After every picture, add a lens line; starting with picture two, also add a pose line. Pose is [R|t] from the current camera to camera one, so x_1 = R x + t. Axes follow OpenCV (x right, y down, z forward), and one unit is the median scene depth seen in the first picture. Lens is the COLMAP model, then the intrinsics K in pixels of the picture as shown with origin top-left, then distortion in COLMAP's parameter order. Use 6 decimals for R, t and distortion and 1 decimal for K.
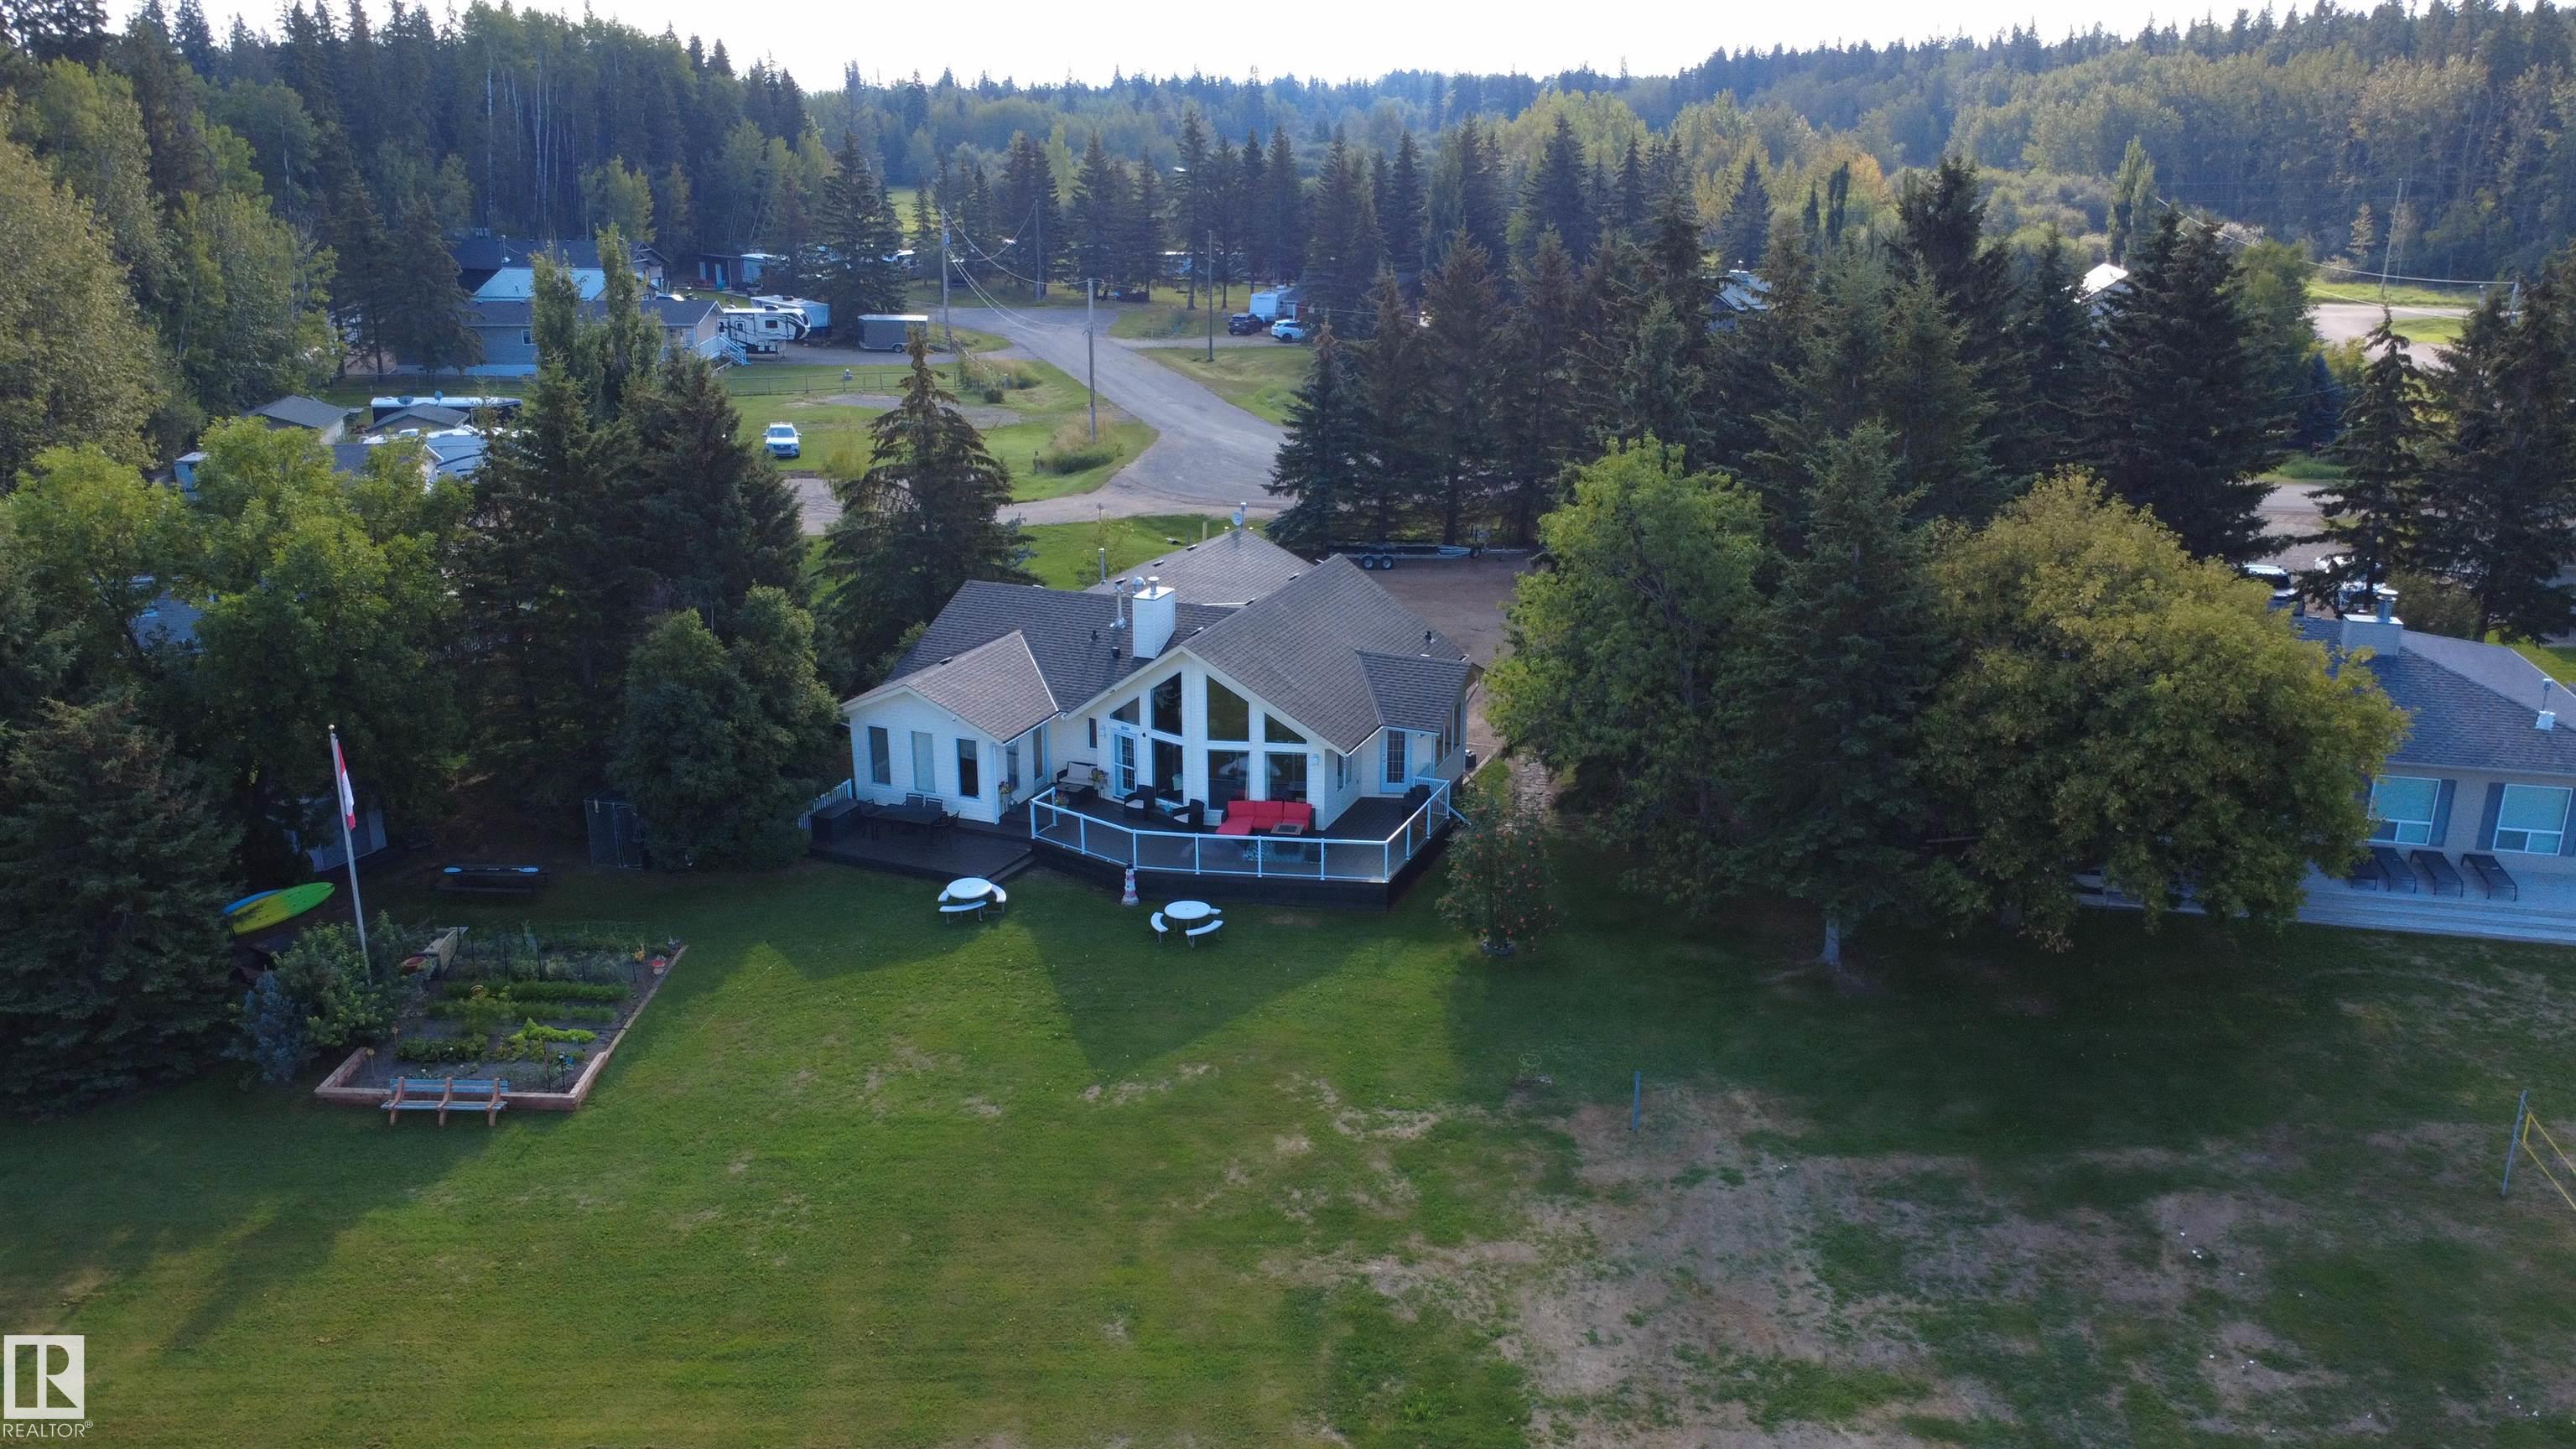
lens RADIAL K [[1927.3, 0, 1290.3], [0, 1927.3, 726.1], [0, 0, 1]] dist [0.009259, -0.005202]
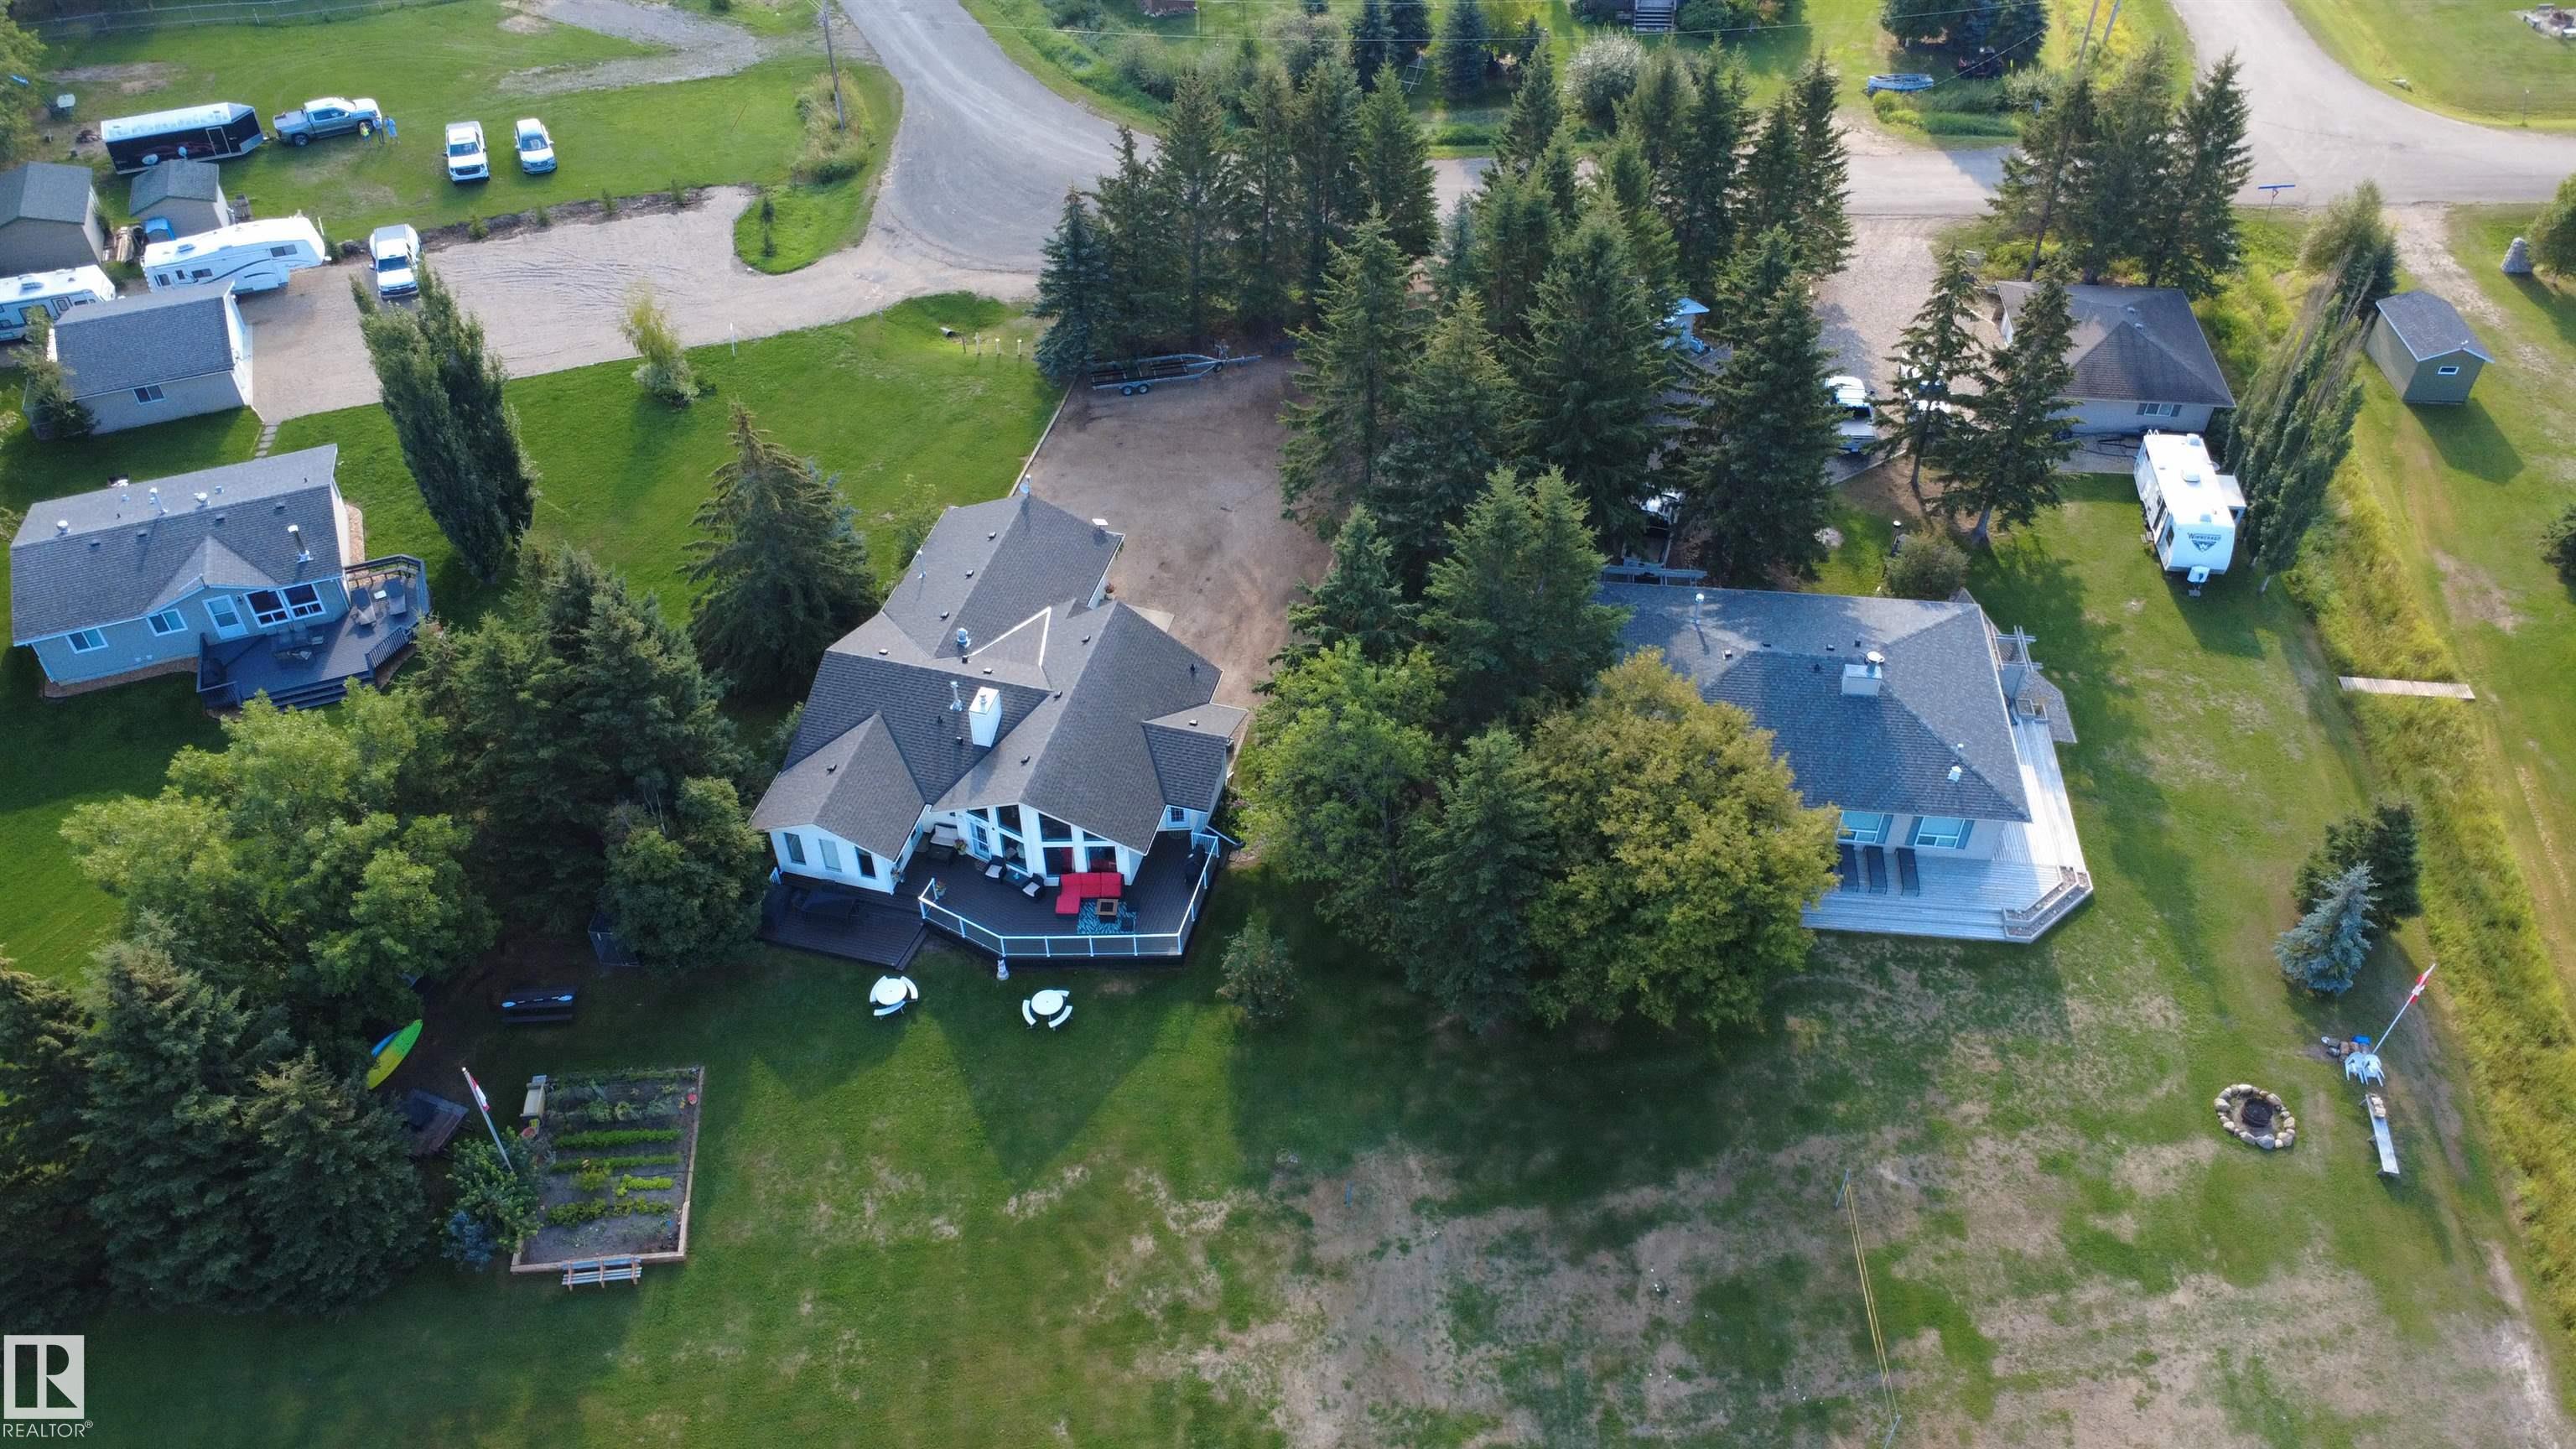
lens RADIAL K [[1927.3, 0, 1287.4], [0, 1927.3, 727.2], [0, 0, 1]] dist [0.009259, -0.005202]
pose [[0.990291, -0.096510, 0.100049, 0.000866], [0.042679, 0.896047, 0.441904, -0.672540], [-0.132297, -0.433343, 0.891466, -0.218150]]
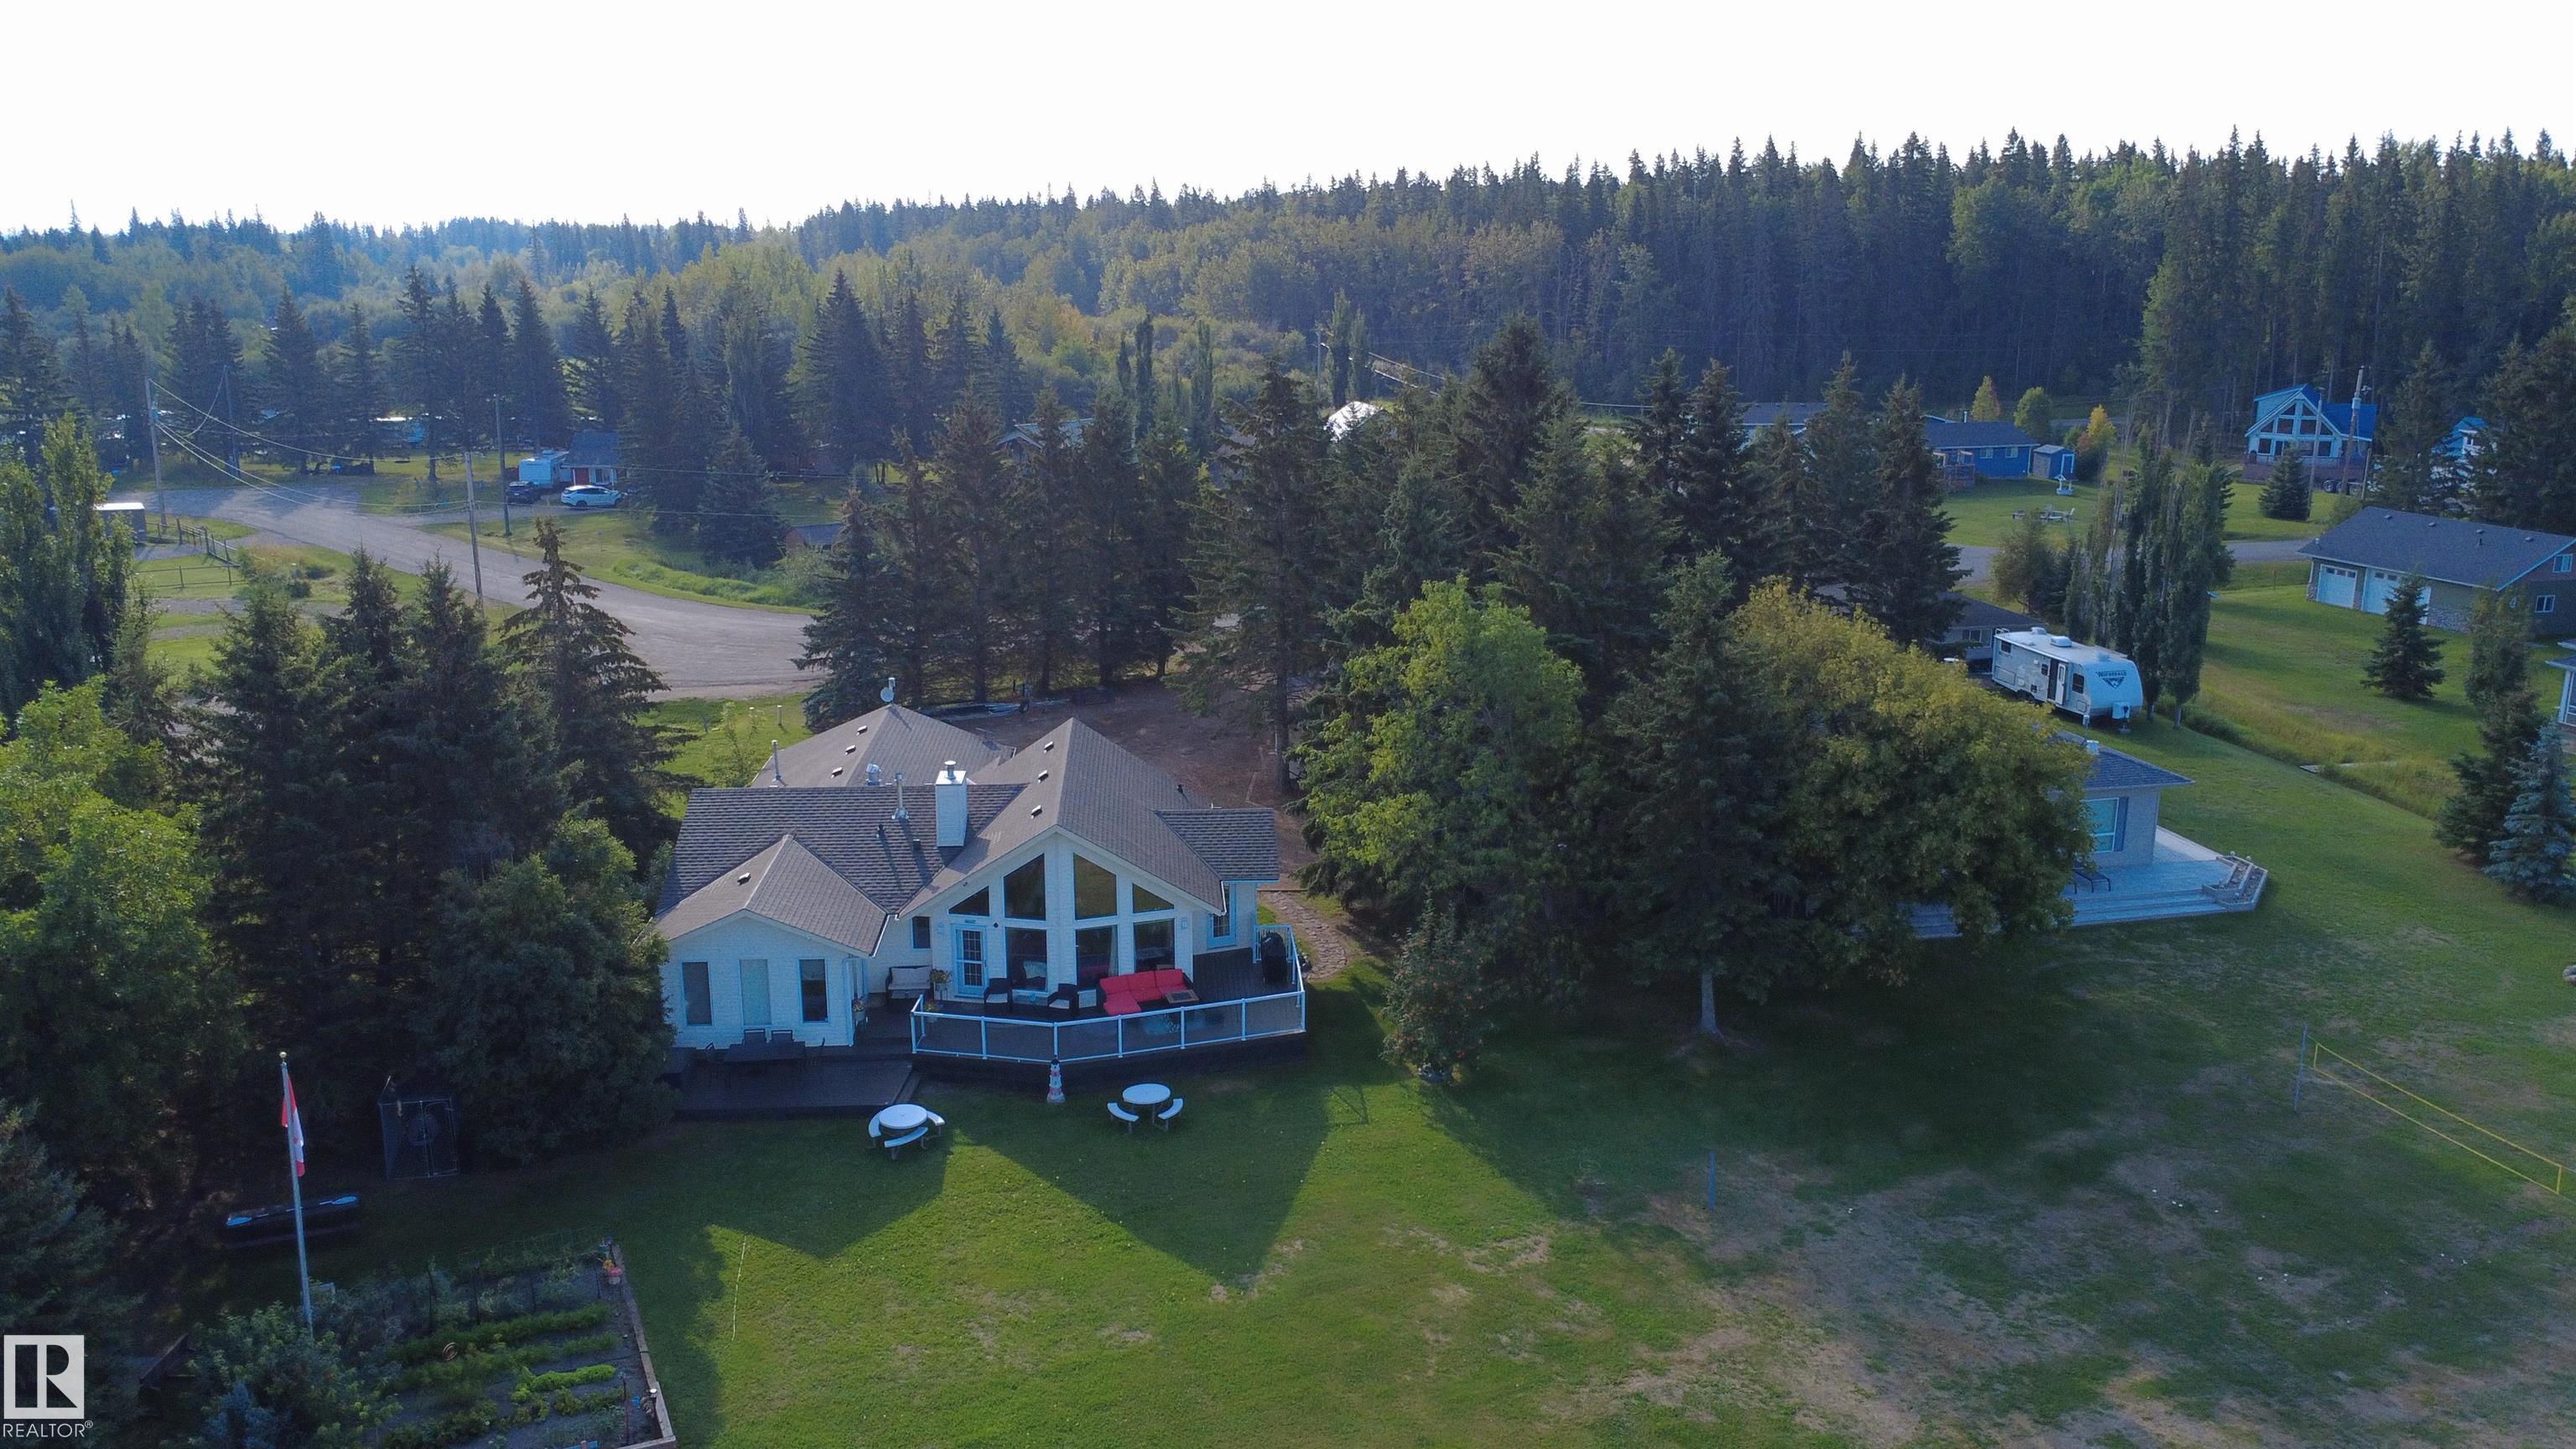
lens RADIAL K [[1927.3, 0, 1283.7], [0, 1927.3, 730.9], [0, 0, 1]] dist [0.009259, -0.005202]
pose [[0.894759, -0.106009, 0.433783, -0.361225], [0.135740, 0.990014, -0.038047, -0.036046], [-0.425418, 0.092925, 0.900214, 0.075976]]
